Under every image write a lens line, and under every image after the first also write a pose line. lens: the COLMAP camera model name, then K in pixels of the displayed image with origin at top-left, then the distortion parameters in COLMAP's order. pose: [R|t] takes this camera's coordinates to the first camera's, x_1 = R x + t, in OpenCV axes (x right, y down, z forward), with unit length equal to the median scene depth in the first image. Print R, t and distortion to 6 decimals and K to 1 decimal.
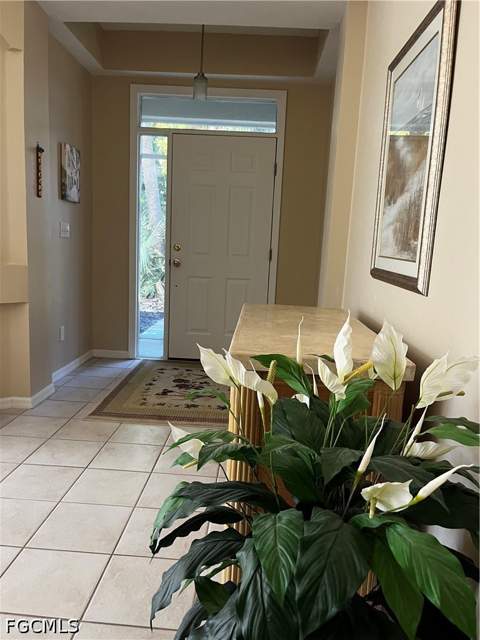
lens RADIAL K [[491.5, 0, 233.9], [0, 491.5, 323.3], [0, 0, 1]] dist [0.043337, -0.064021]
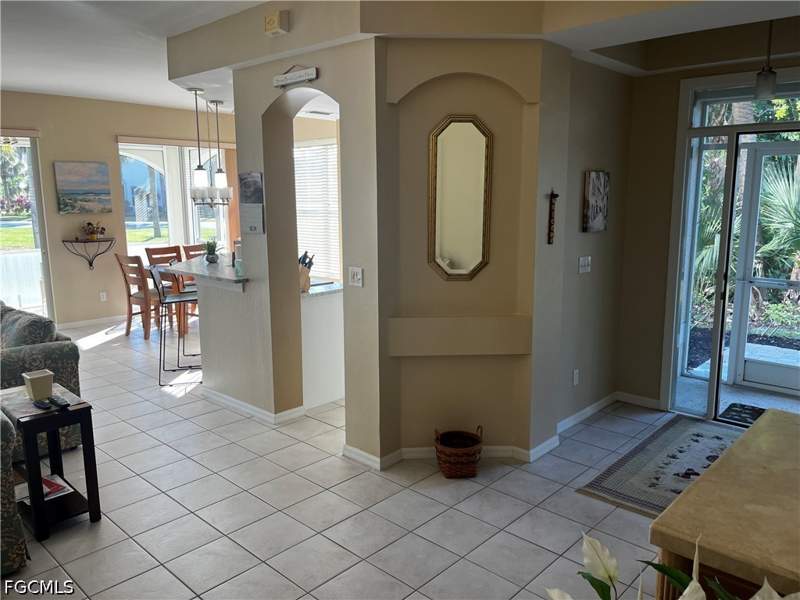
lens RADIAL K [[614.3, 0, 400.4], [0, 614.3, 284.2], [0, 0, 1]] dist [0.043337, -0.064021]
pose [[0.757619, 0.052808, -0.650557, 0.323144], [-0.060205, 0.998126, 0.010908, -0.337003], [0.649914, 0.030903, 0.759379, -0.179494]]
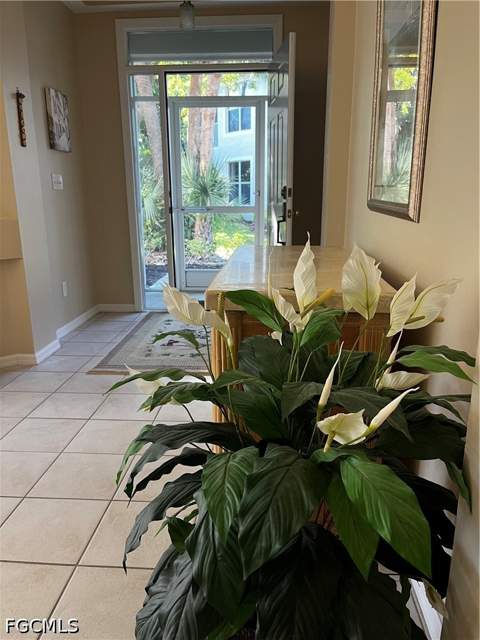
lens RADIAL K [[491.5, 0, 239.2], [0, 491.5, 325.2], [0, 0, 1]] dist [0.043337, -0.064021]
pose [[0.998316, -0.047961, -0.032629, 0.073067], [0.051034, 0.993577, 0.101000, 0.024848], [0.027575, -0.102496, 0.994351, 0.042851]]
